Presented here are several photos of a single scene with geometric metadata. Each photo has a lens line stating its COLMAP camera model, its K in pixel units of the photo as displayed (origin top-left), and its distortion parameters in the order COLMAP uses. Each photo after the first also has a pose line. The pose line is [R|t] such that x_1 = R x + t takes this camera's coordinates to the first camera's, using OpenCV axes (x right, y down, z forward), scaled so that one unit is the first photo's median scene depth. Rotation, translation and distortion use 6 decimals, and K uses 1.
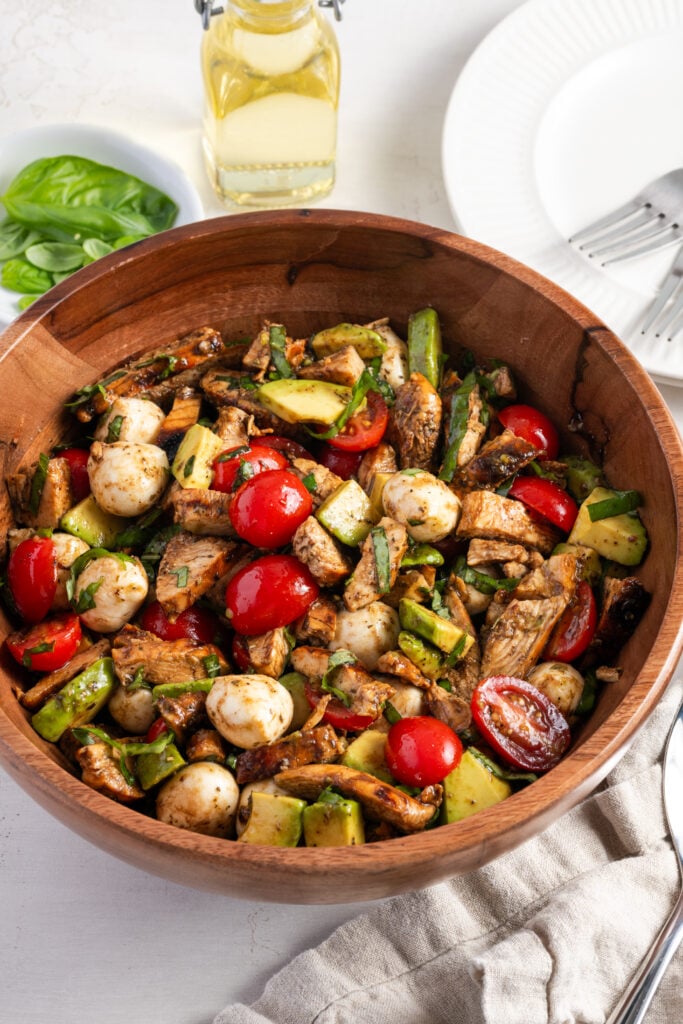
lens RADIAL K [[3161.6, 0, 341.5], [0, 3161.6, 512.0], [0, 0, 1]] dist [-0.007647, -0.367966]
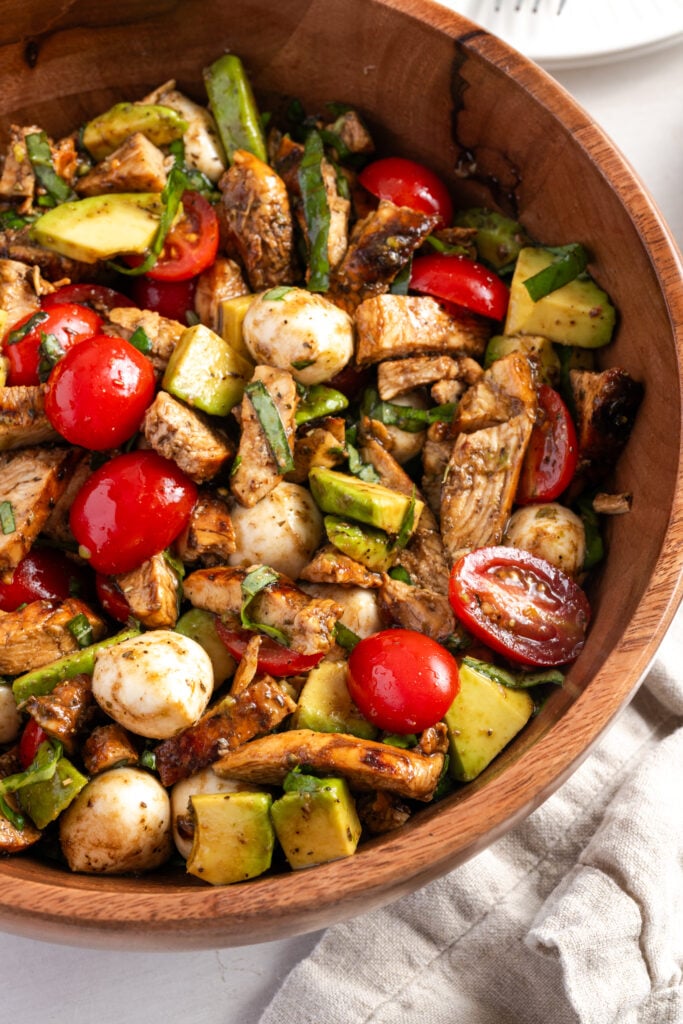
lens RADIAL K [[3277.3, 0, 341.5], [0, 3277.3, 512.0], [0, 0, 1]] dist [-0.016583, 0.594334]
pose [[0.962481, -0.251159, 0.102710, -0.053288], [0.234671, 0.960489, 0.149634, -0.074029], [-0.136234, -0.119917, 0.983392, 0.260867]]
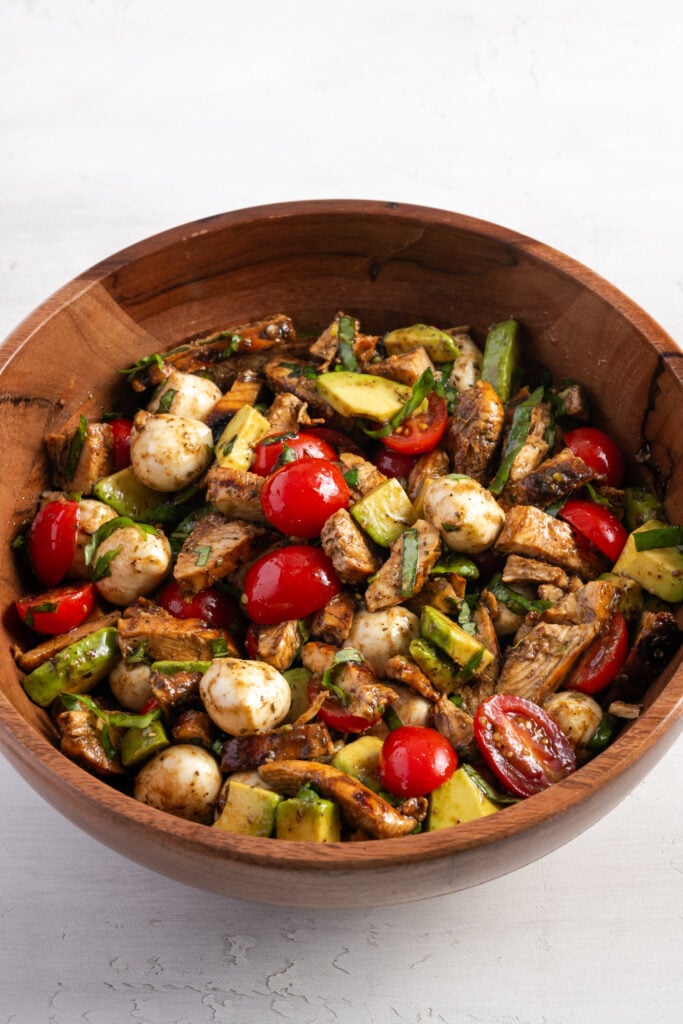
lens RADIAL K [[3161.6, 0, 341.5], [0, 3161.6, 512.0], [0, 0, 1]] dist [-0.007647, -0.367966]
pose [[0.985160, 0.119874, -0.122845, 0.107473], [-0.126136, 0.991014, -0.044509, 0.044780], [0.116406, 0.059343, 0.991427, 0.052353]]
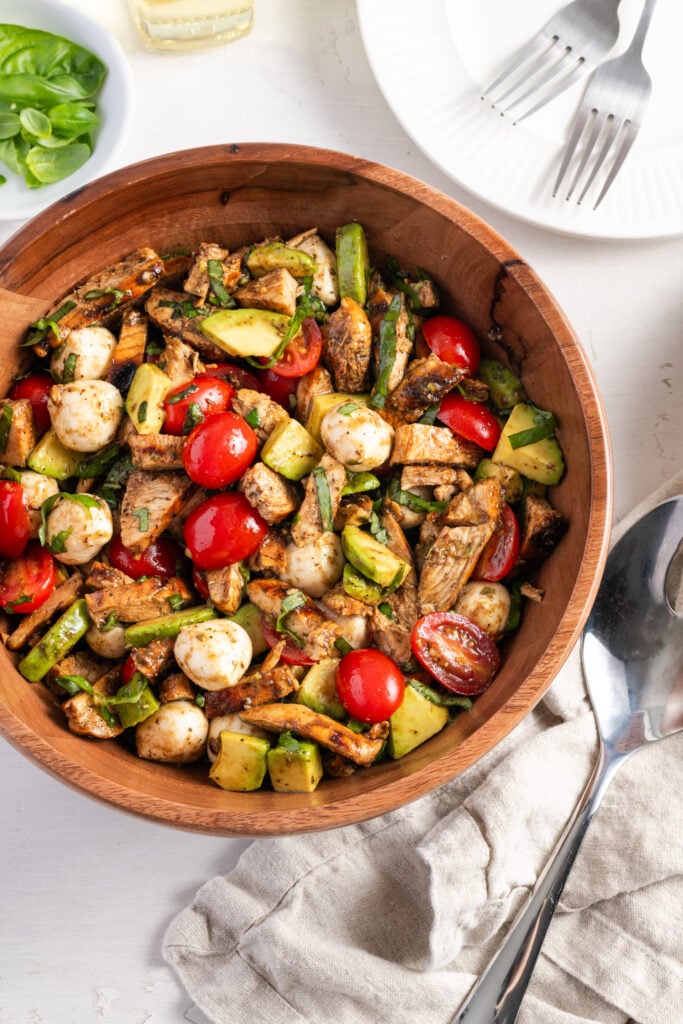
lens RADIAL K [[3161.6, 0, 341.5], [0, 3161.6, 512.0], [0, 0, 1]] dist [-0.007647, -0.367966]
pose [[0.998410, -0.052637, 0.020151, -0.003576], [0.043142, 0.943782, 0.327741, -0.340467], [-0.036269, -0.326350, 0.944553, -0.041609]]
